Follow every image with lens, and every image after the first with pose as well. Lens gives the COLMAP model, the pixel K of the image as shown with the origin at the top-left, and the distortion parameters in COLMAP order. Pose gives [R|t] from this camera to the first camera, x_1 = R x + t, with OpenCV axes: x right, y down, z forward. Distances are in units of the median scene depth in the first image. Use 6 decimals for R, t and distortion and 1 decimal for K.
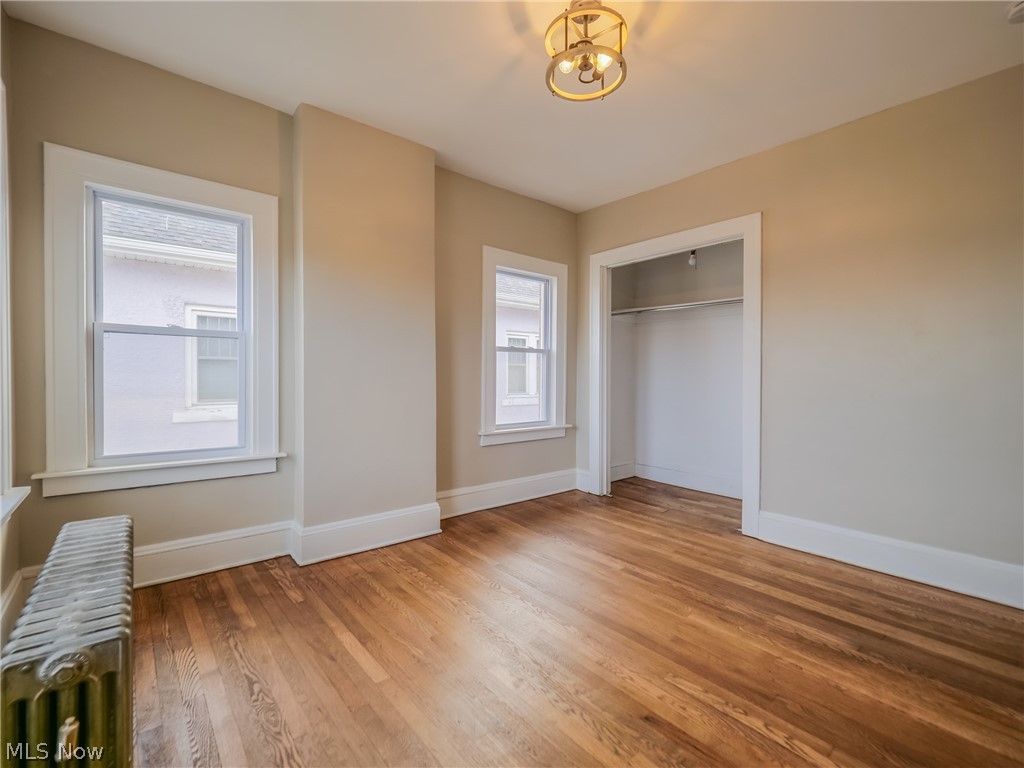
lens RADIAL K [[459.5, 0, 512.0], [0, 459.5, 384.0], [0, 0, 1]] dist [0.003242, -0.000329]
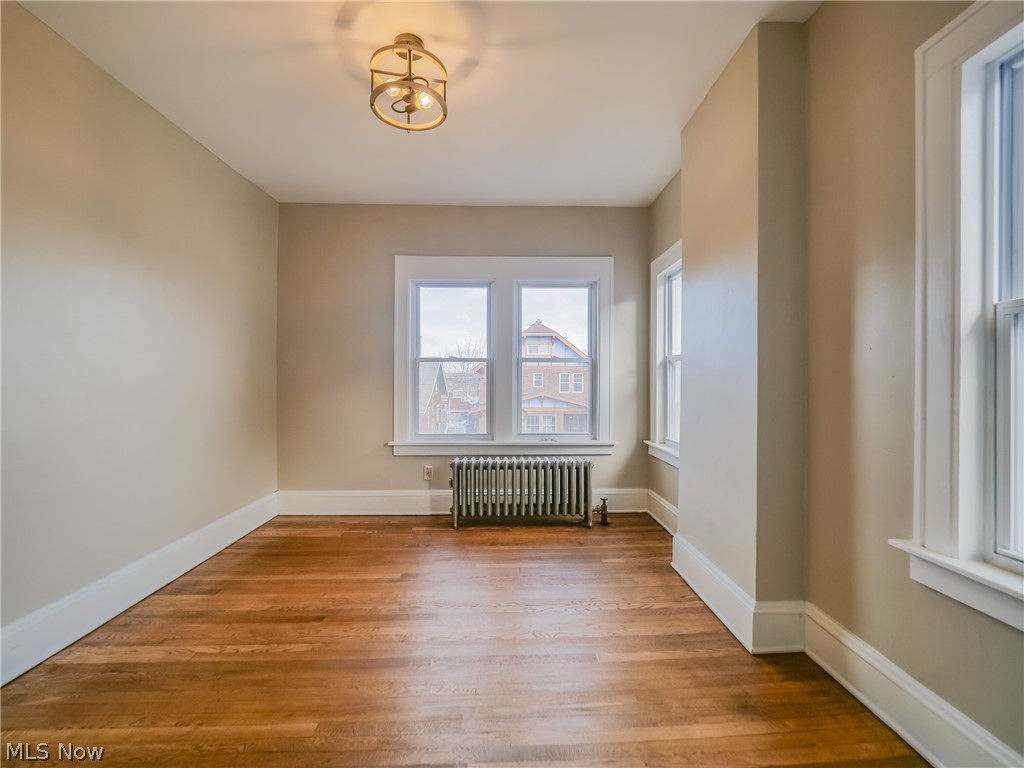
lens RADIAL K [[459.5, 0, 512.0], [0, 459.5, 384.0], [0, 0, 1]] dist [0.003242, -0.000329]
pose [[-0.623231, -0.004859, -0.782022, 0.566763], [-0.016904, 0.999831, 0.007259, -0.029157], [0.781855, 0.017743, -0.623208, 1.252779]]
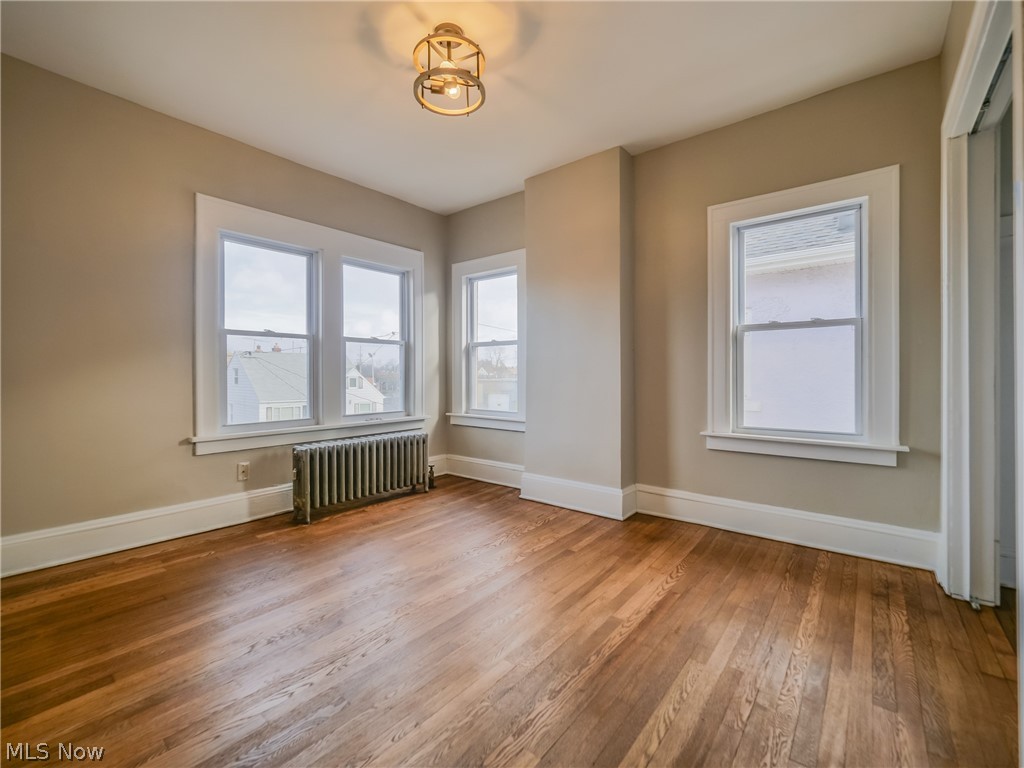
lens RADIAL K [[450.1, 0, 517.0], [0, 450.1, 376.8], [0, 0, 1]] dist [0.003687, -0.000815]
pose [[0.194896, -0.000468, -0.980824, 0.856048], [-0.012250, 0.999921, -0.002912, 0.015347], [0.980747, 0.012583, 0.194874, 0.644449]]
